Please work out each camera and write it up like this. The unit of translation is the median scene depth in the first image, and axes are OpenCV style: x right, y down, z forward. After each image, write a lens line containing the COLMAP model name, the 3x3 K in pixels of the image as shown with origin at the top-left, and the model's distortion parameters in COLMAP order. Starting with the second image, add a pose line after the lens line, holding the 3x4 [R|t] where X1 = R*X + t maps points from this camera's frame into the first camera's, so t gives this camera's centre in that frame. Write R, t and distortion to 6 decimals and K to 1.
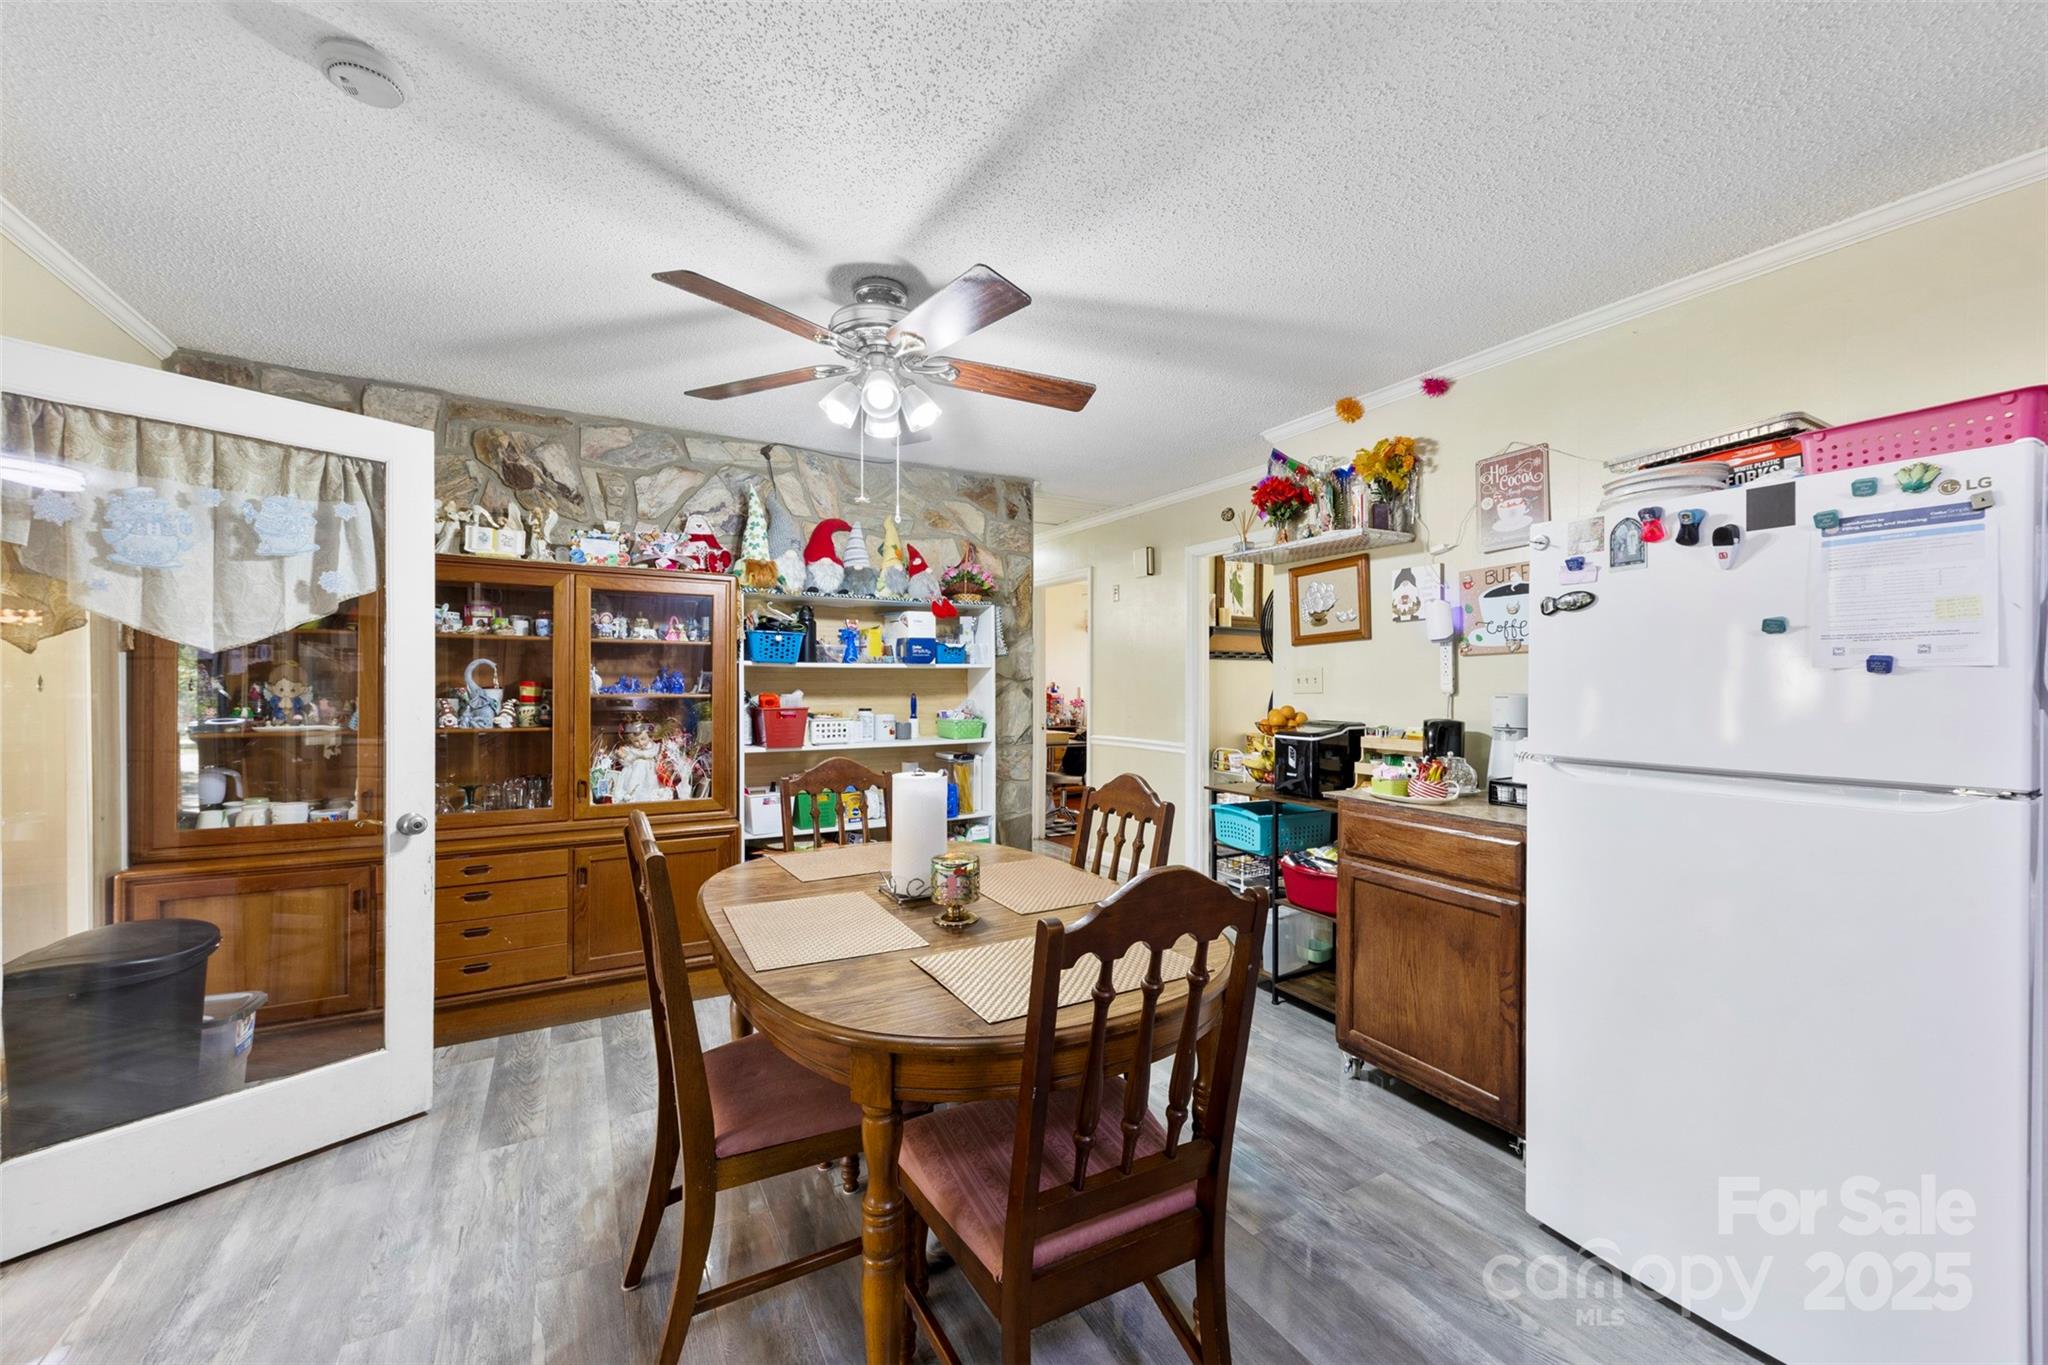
lens RADIAL K [[795.9, 0, 1029.7], [0, 795.9, 685.6], [0, 0, 1]] dist [0.016500, -0.000985]
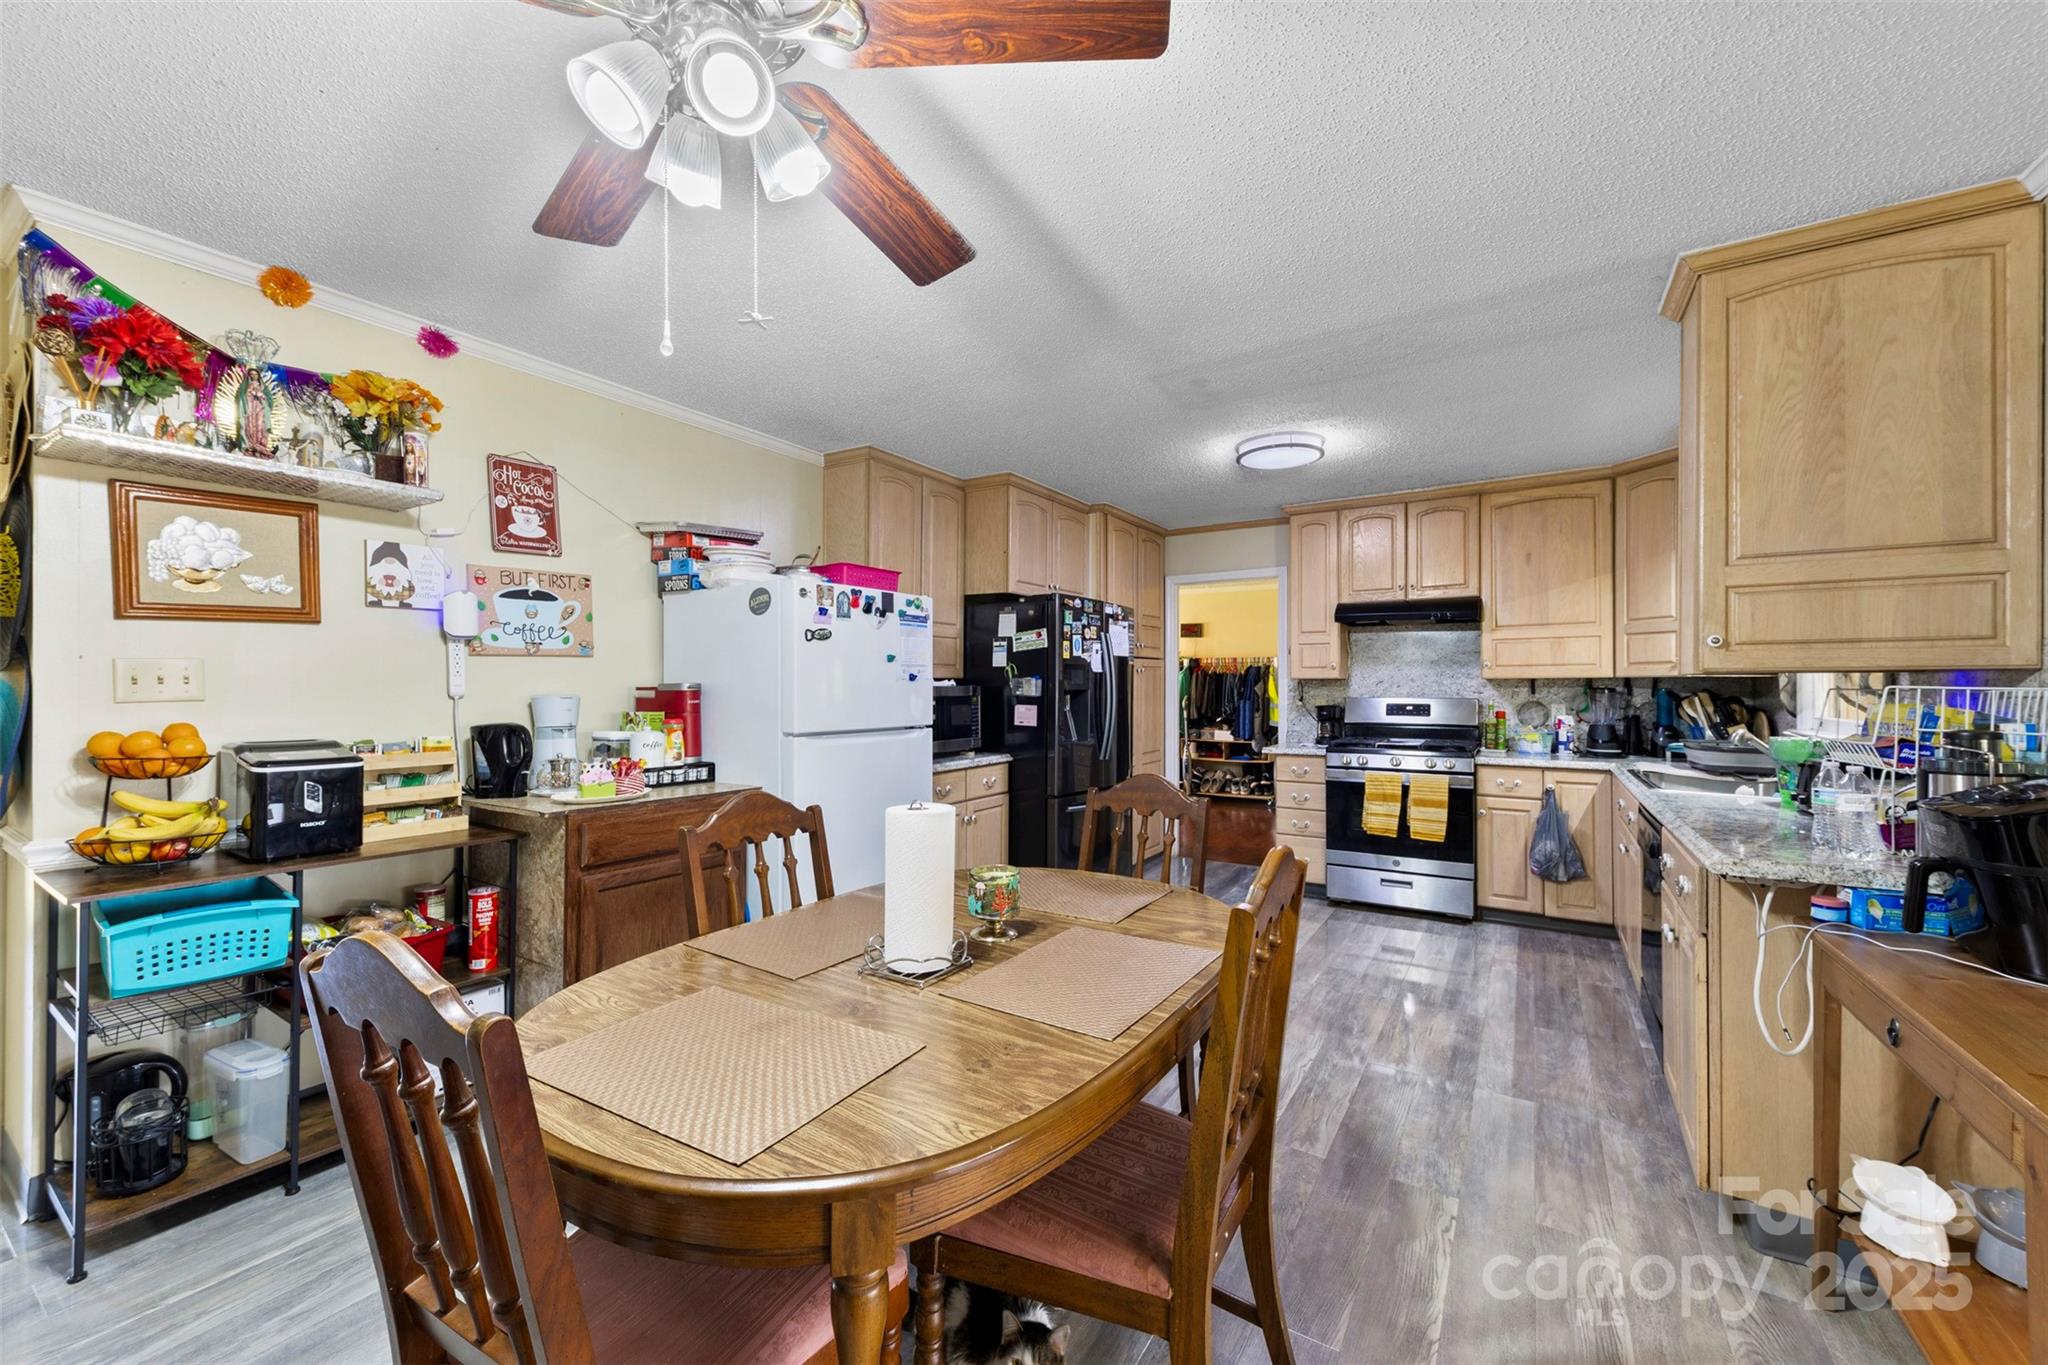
lens RADIAL K [[795.9, 0, 1032.4], [0, 795.9, 686.8], [0, 0, 1]] dist [0.016500, -0.000985]
pose [[-0.472942, -0.003168, 0.881088, -0.502778], [0.001305, 0.999990, 0.004296, -0.003209], [-0.881093, 0.003182, -0.472933, 0.744936]]
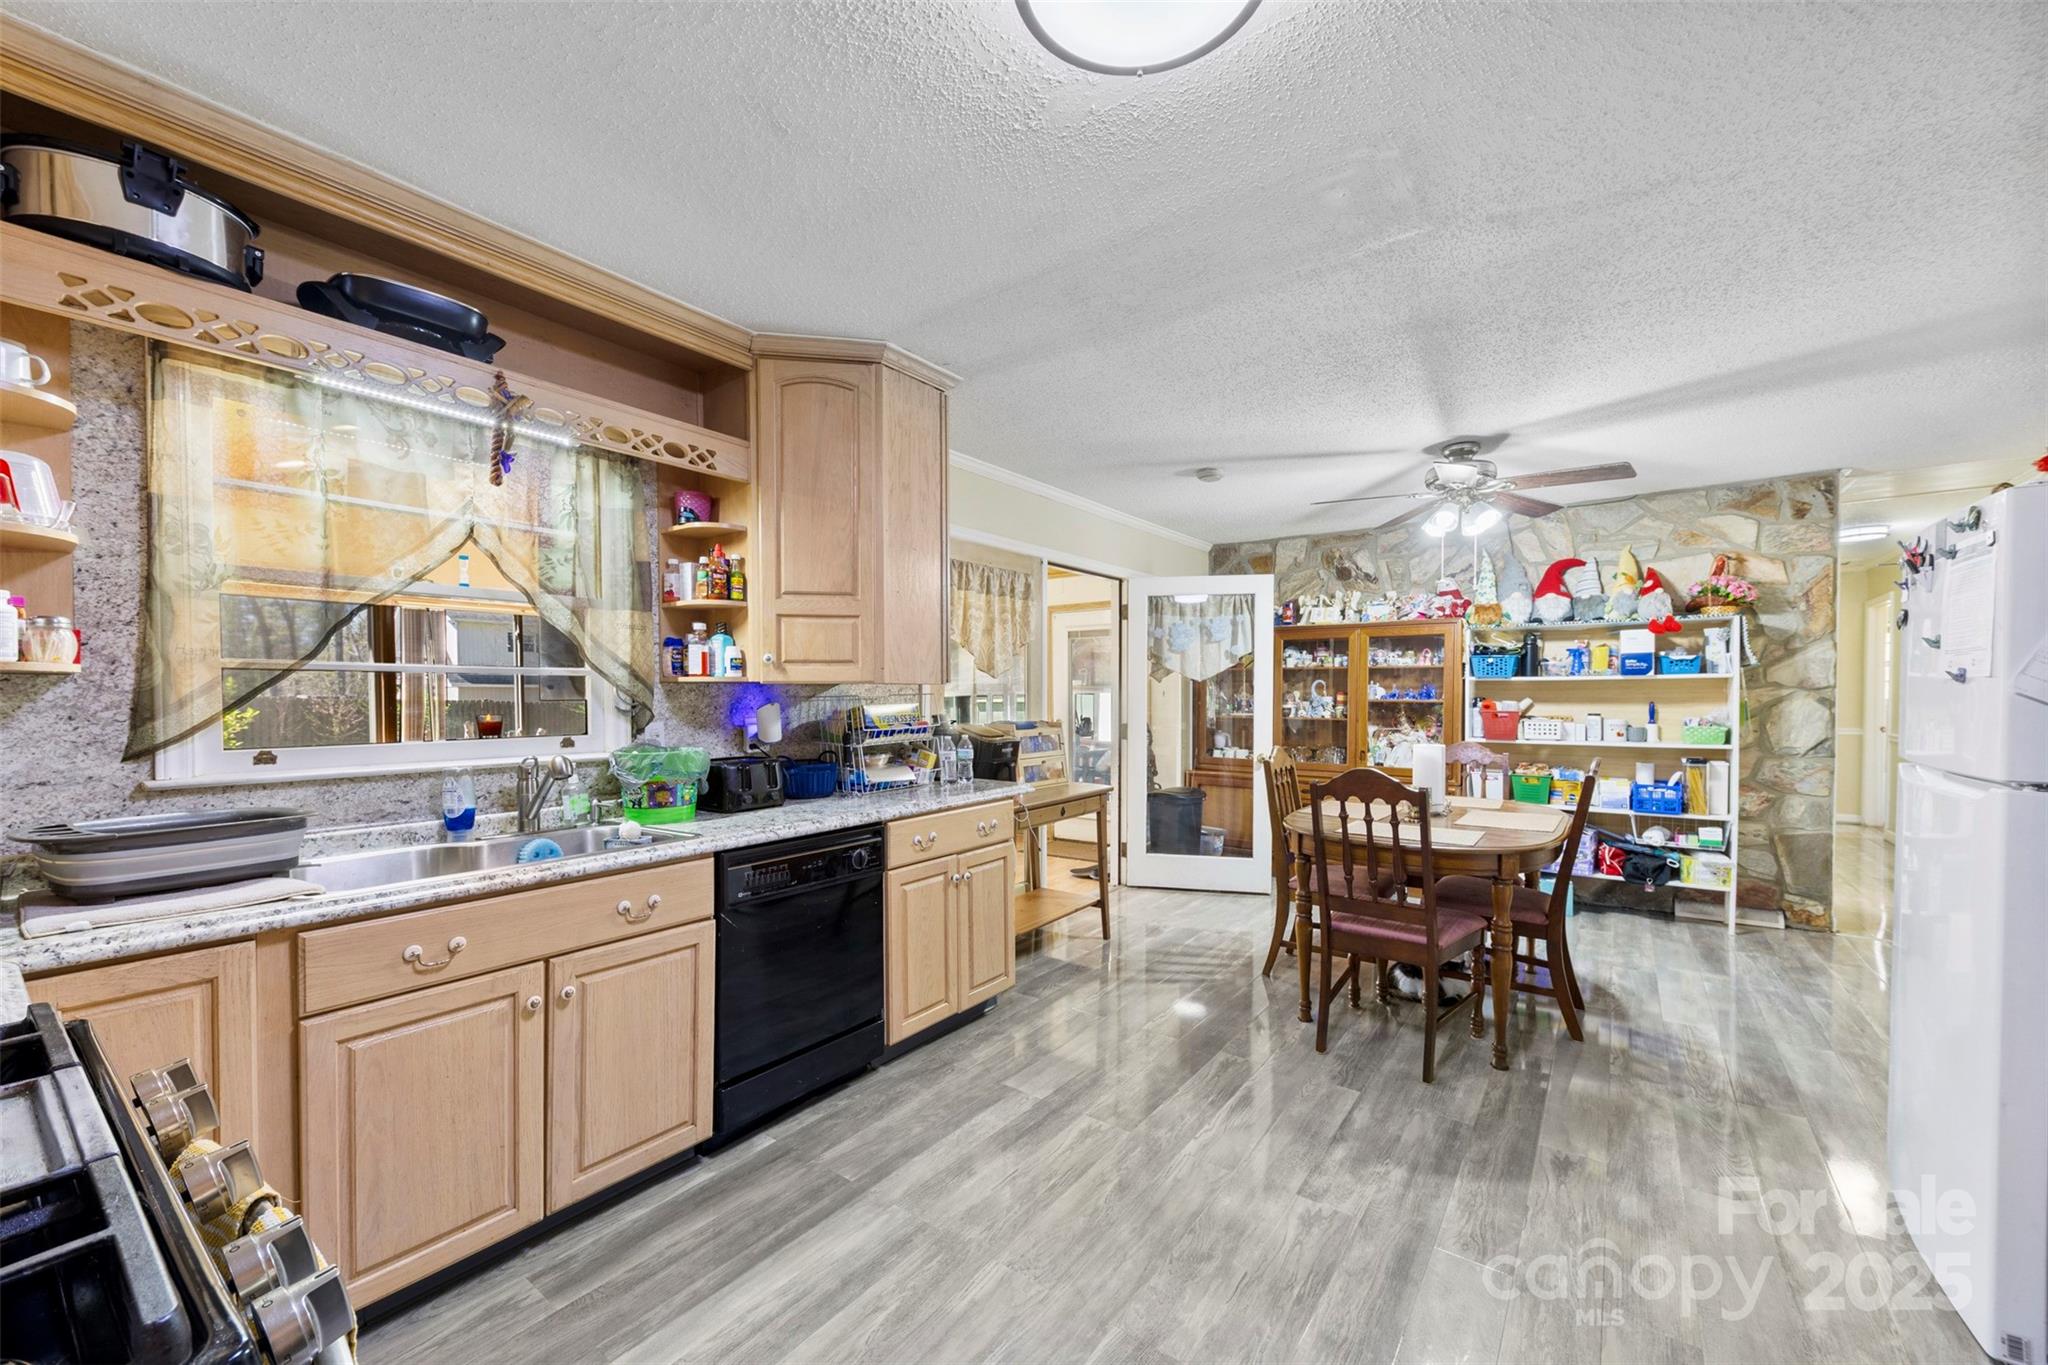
lens RADIAL K [[795.9, 0, 1035.0], [0, 795.9, 698.2], [0, 0, 1]] dist [0.016500, -0.000985]
pose [[0.409536, 0.002071, -0.912292, 0.666935], [0.000238, 0.999997, 0.002377, 0.003465], [0.912294, -0.001191, 0.409534, -0.312154]]
